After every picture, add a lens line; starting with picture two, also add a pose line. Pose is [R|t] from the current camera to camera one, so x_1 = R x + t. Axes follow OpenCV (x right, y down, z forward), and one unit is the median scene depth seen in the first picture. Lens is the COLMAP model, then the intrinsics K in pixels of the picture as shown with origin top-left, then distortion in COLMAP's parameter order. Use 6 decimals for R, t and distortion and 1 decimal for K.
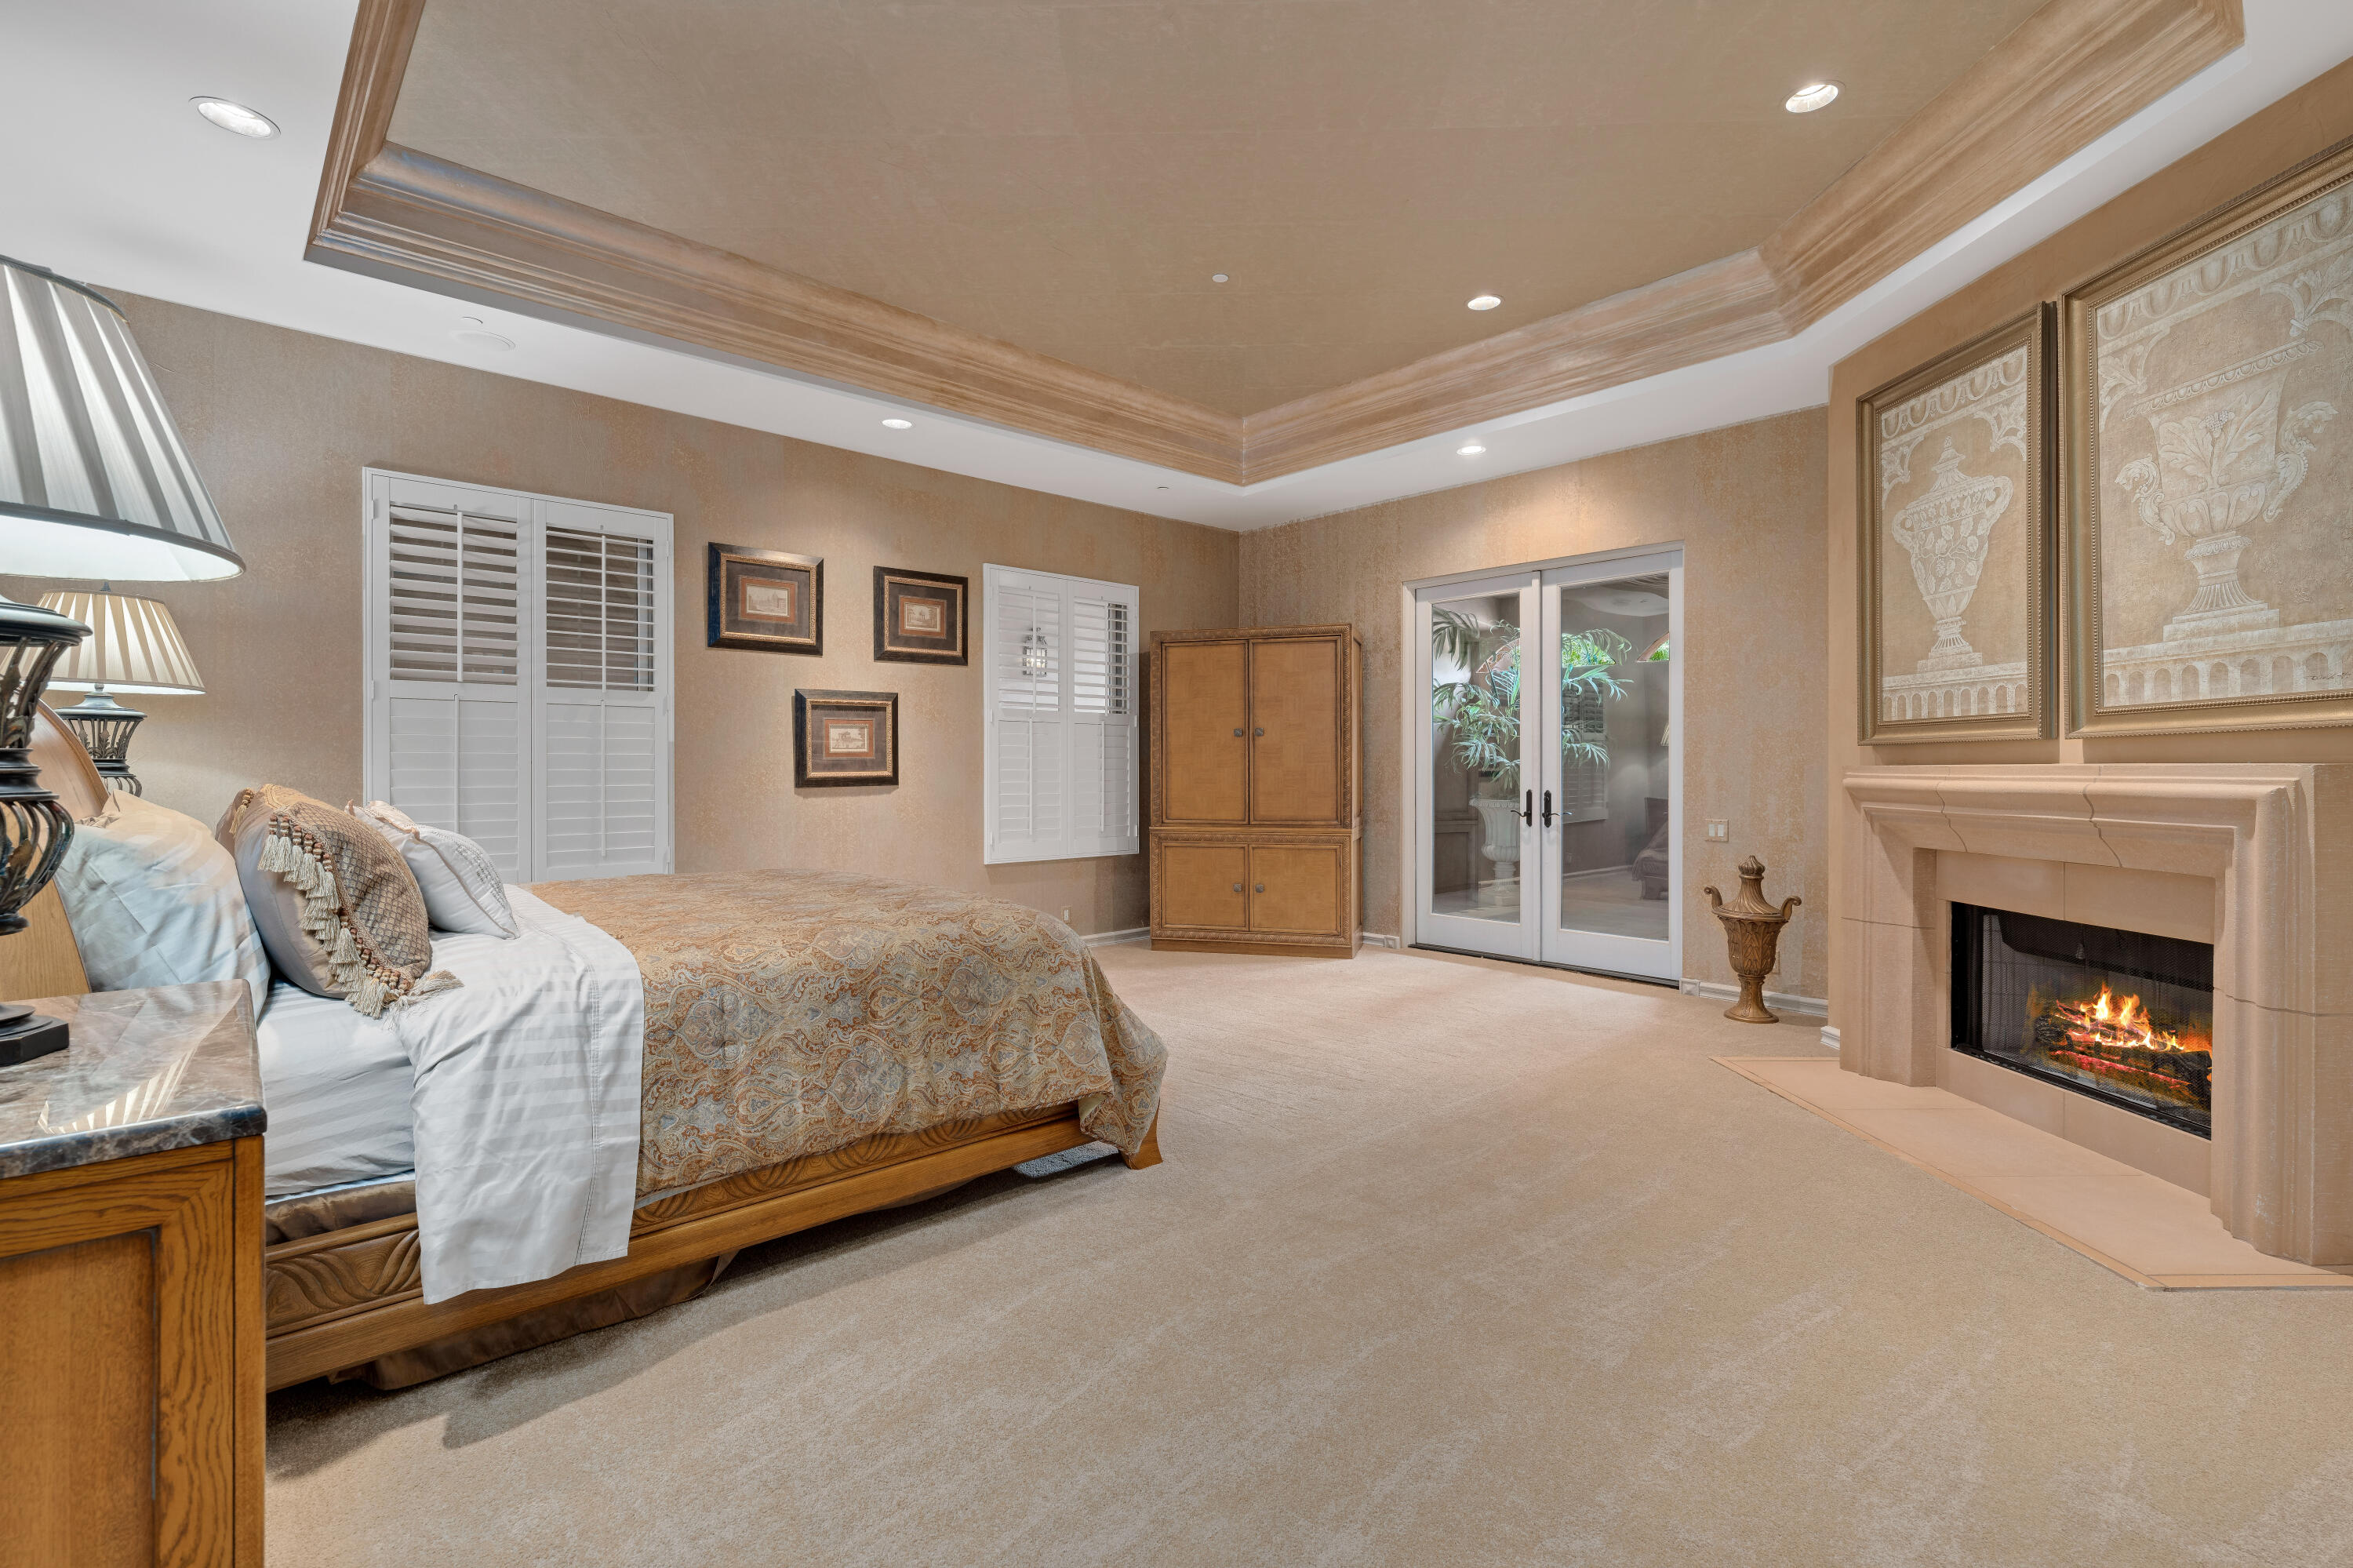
lens RADIAL K [[1050.1, 0, 1178.9], [0, 1050.1, 770.1], [0, 0, 1]] dist [-0.018568, 0.000558]
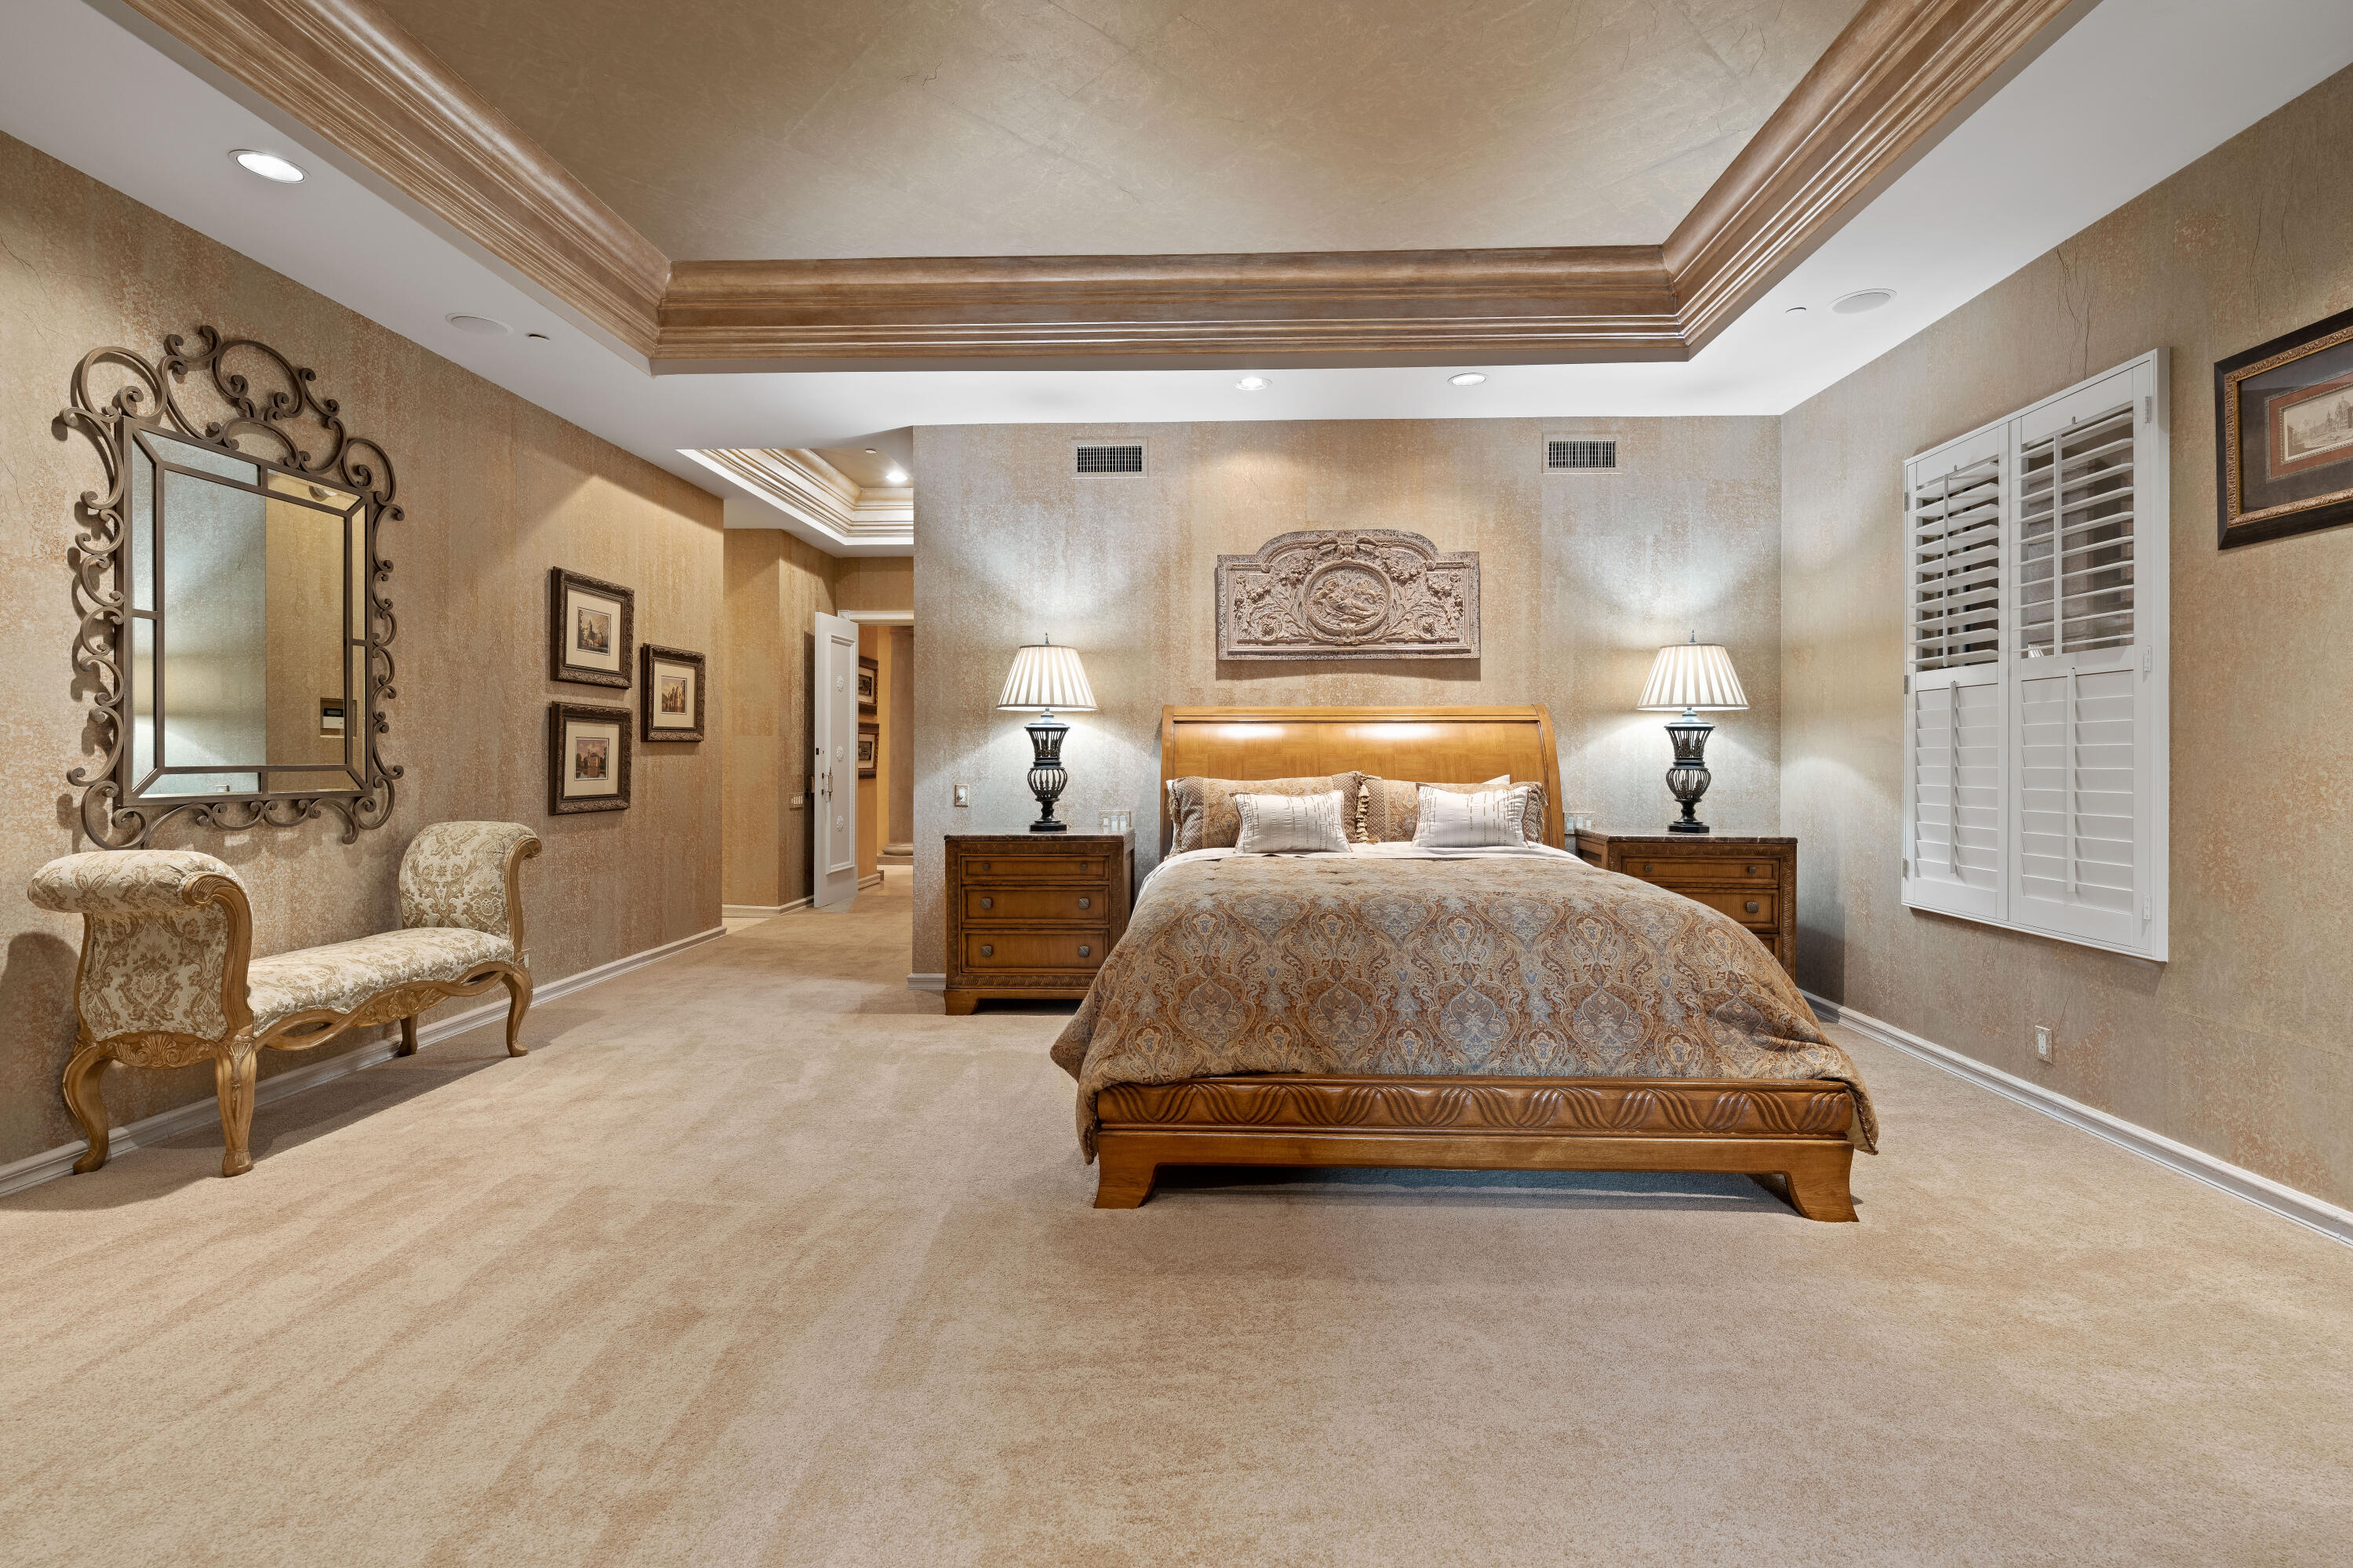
lens RADIAL K [[1050.1, 0, 1178.9], [0, 1050.1, 770.1], [0, 0, 1]] dist [-0.018568, 0.000558]
pose [[-0.713729, 0.007659, -0.700380, 0.554636], [-0.001706, 0.999918, 0.012674, -0.010136], [0.700420, 0.010240, -0.713658, 1.656570]]
